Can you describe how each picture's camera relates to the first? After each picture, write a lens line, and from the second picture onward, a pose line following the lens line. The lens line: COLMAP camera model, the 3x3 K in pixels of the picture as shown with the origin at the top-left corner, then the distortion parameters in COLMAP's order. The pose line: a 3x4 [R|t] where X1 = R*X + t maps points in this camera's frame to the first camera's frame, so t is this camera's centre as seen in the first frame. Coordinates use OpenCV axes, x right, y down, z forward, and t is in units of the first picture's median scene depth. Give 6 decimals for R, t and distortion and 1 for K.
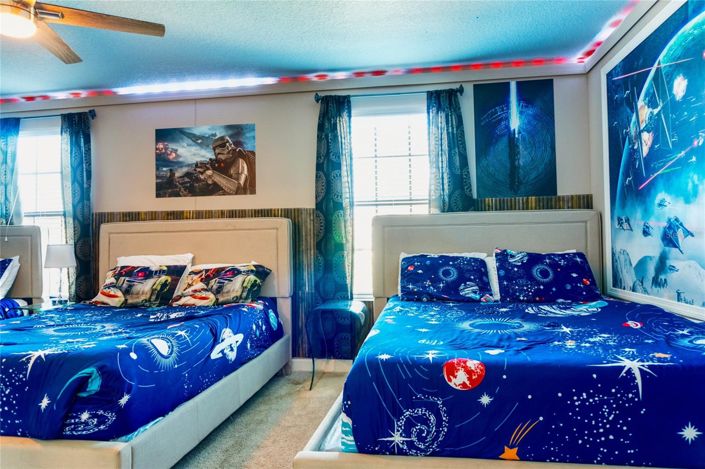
lens RADIAL K [[471.7, 0, 352.9], [0, 471.7, 235.7], [0, 0, 1]] dist [-0.010838, 0.002361]
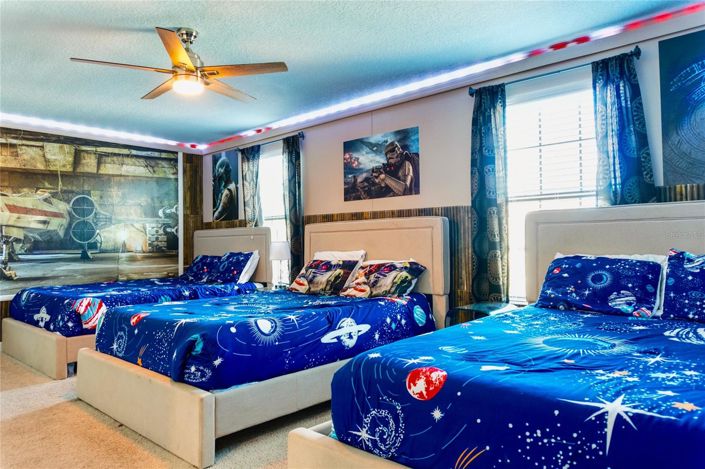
lens RADIAL K [[471.7, 0, 348.9], [0, 471.7, 235.8], [0, 0, 1]] dist [-0.010838, 0.002361]
pose [[0.828712, -0.002284, -0.559670, 0.269747], [0.007638, 0.999945, 0.007230, -0.005418], [0.559623, -0.010266, 0.828684, 0.054426]]
